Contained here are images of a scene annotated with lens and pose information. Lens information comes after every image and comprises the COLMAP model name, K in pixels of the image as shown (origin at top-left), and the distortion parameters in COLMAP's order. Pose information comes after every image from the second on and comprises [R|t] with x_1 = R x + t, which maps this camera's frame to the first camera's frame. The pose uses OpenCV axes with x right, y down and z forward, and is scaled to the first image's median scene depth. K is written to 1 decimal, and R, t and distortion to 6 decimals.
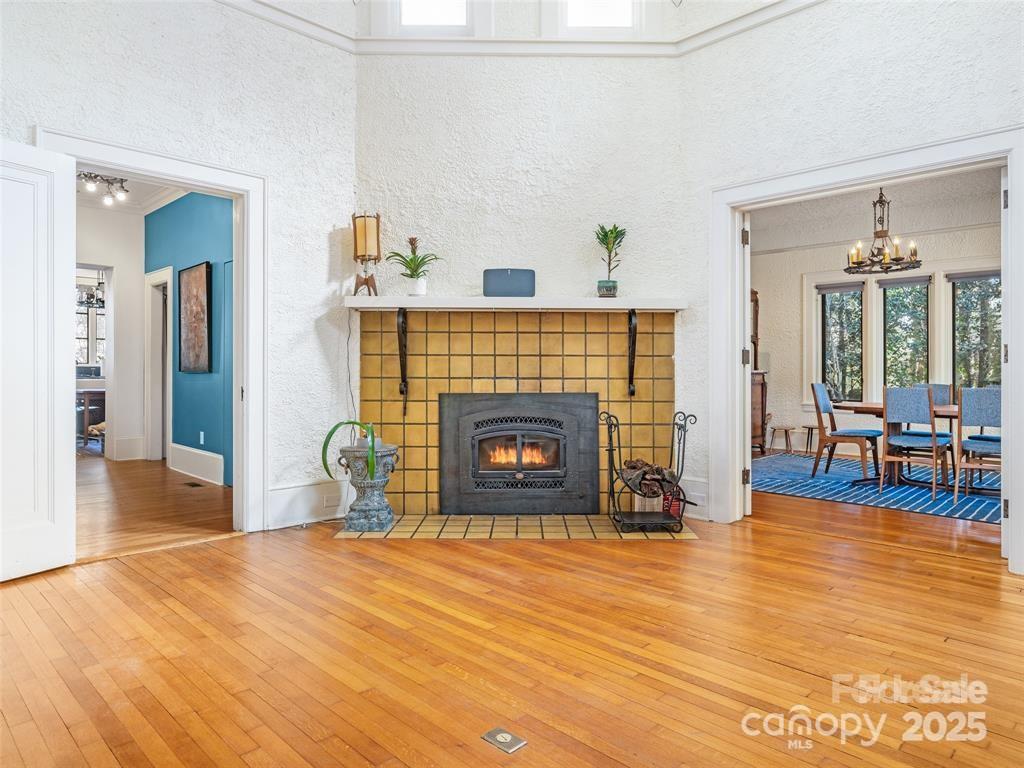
lens RADIAL K [[642.3, 0, 535.7], [0, 642.3, 368.8], [0, 0, 1]] dist [-0.011661, 0.003452]
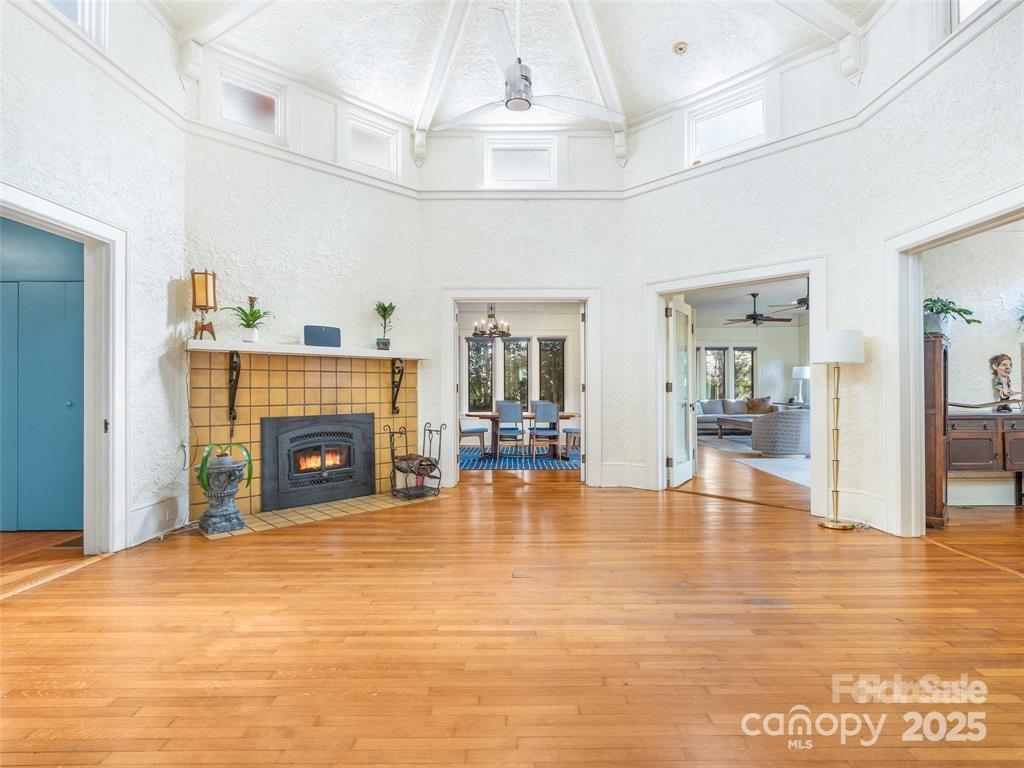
lens RADIAL K [[531.9, 0, 511.5], [0, 531.9, 383.1], [0, 0, 1]] dist [-0.009086, 0.001592]
pose [[0.723064, 0.000329, 0.690781, -0.525703], [0.001640, 0.999996, -0.002193, -0.028282], [-0.690779, 0.002719, 0.723061, -0.113972]]
